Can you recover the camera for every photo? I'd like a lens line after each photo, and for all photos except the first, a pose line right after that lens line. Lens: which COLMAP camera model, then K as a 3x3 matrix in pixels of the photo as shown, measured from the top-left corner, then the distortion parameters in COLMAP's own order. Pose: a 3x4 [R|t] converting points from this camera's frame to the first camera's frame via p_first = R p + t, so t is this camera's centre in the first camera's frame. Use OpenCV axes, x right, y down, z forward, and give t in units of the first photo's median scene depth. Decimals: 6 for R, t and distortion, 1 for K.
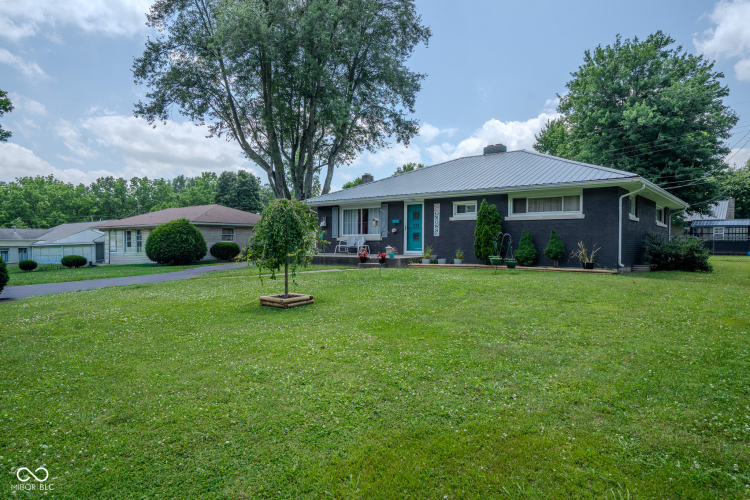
lens RADIAL K [[475.2, 0, 375.0], [0, 475.2, 250.0], [0, 0, 1]] dist [-0.030720, 0.048066]
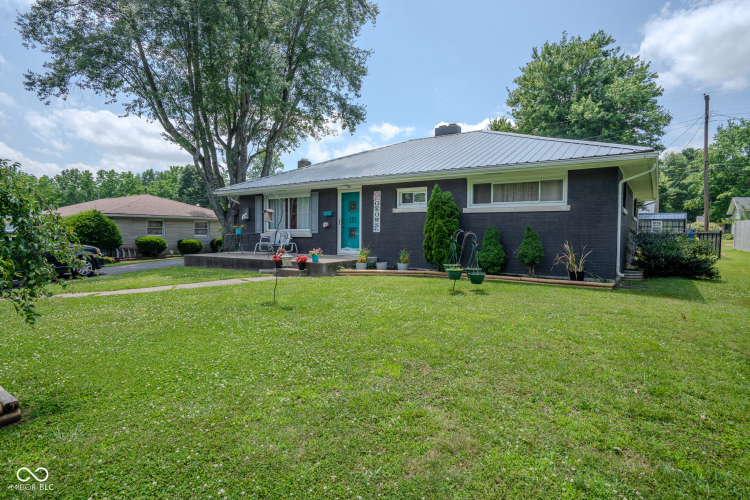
lens RADIAL K [[415.3, 0, 375.0], [0, 415.3, 250.0], [0, 0, 1]] dist [-0.004088, 0.000513]
pose [[0.996118, -0.002844, 0.087979, 0.038925], [0.000538, 0.999656, 0.026228, -0.010760], [-0.088023, -0.026079, 0.995777, 0.182749]]
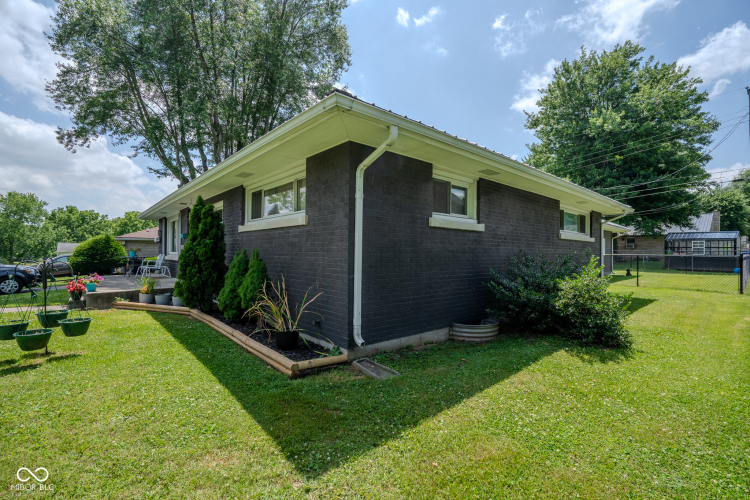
lens RADIAL K [[343.9, 0, 371.1], [0, 343.9, 251.8], [0, 0, 1]] dist [-0.062000, 0.018322]
pose [[0.984369, 0.001572, -0.176109, 0.273498], [-0.004273, 0.999879, -0.014962, -0.017976], [0.176064, 0.015480, 0.984257, 0.338026]]
